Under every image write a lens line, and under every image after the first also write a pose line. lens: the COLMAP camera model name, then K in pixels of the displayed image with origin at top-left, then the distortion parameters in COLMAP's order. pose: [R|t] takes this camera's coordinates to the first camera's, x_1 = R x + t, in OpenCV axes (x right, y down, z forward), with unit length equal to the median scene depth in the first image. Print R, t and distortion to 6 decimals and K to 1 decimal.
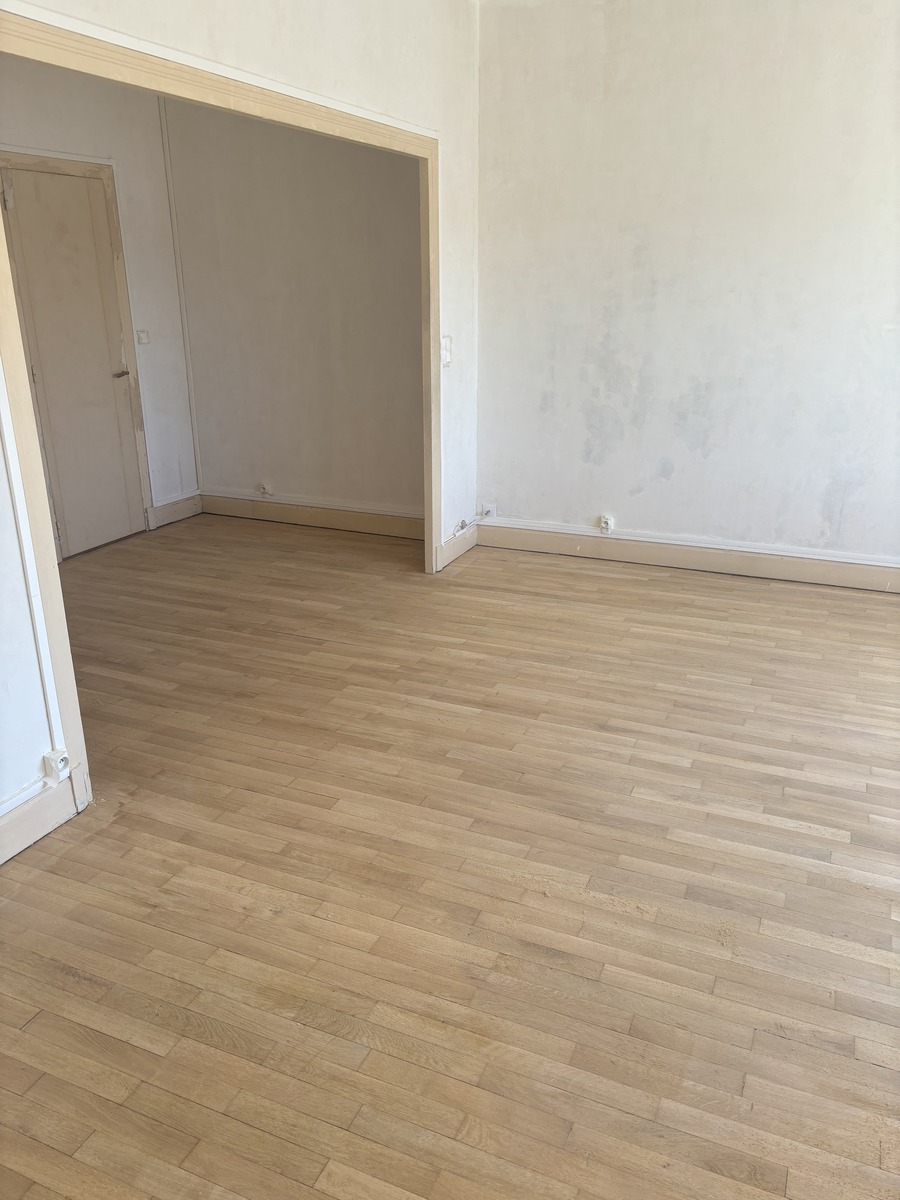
lens RADIAL K [[921.2, 0, 446.5], [0, 921.2, 614.2], [0, 0, 1]] dist [0.001894, 0.003518]
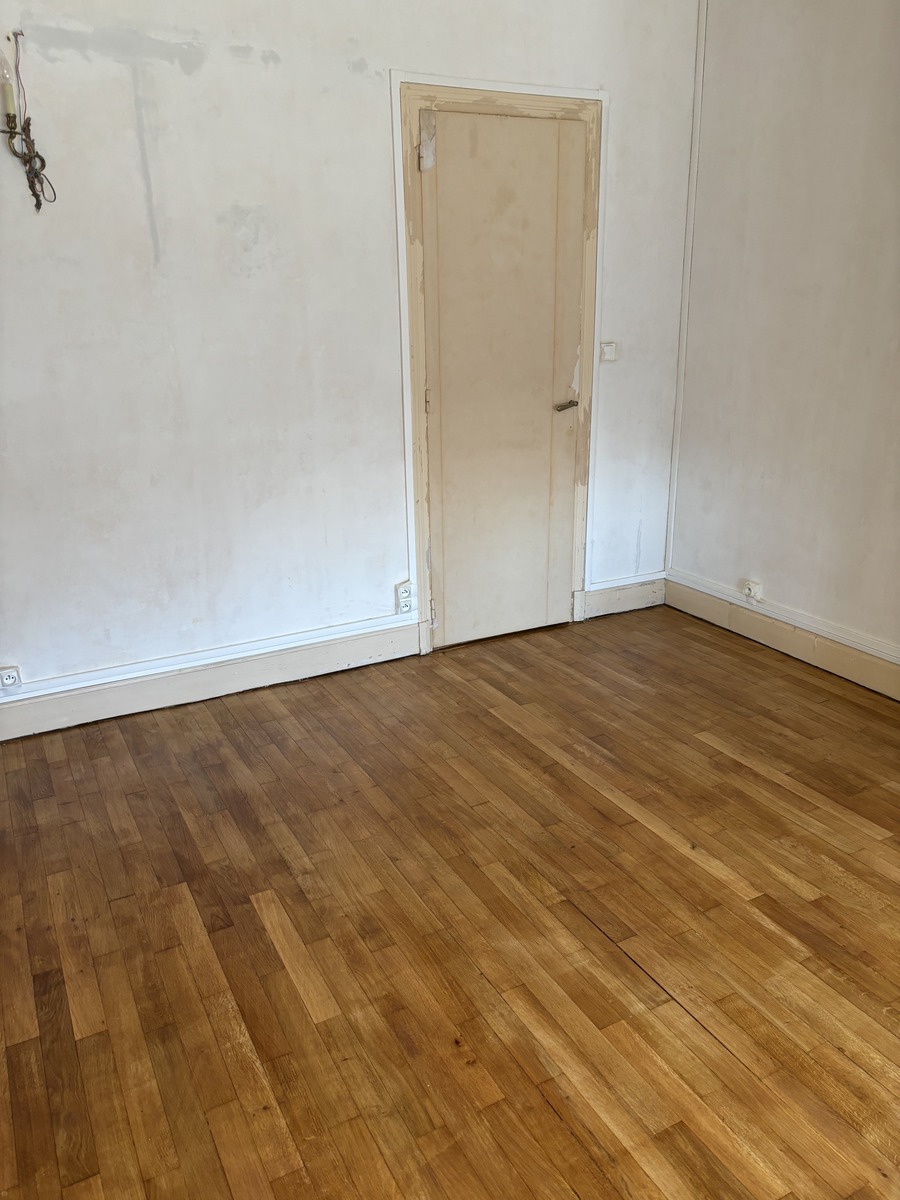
lens RADIAL K [[912.1, 0, 450.0], [0, 912.1, 600.0], [0, 0, 1]] dist [0.032581, -0.001118]
pose [[0.786263, 0.181344, -0.590682, 0.035068], [-0.196038, 0.979786, 0.039854, -0.261200], [0.585970, 0.084461, 0.805919, 0.837999]]
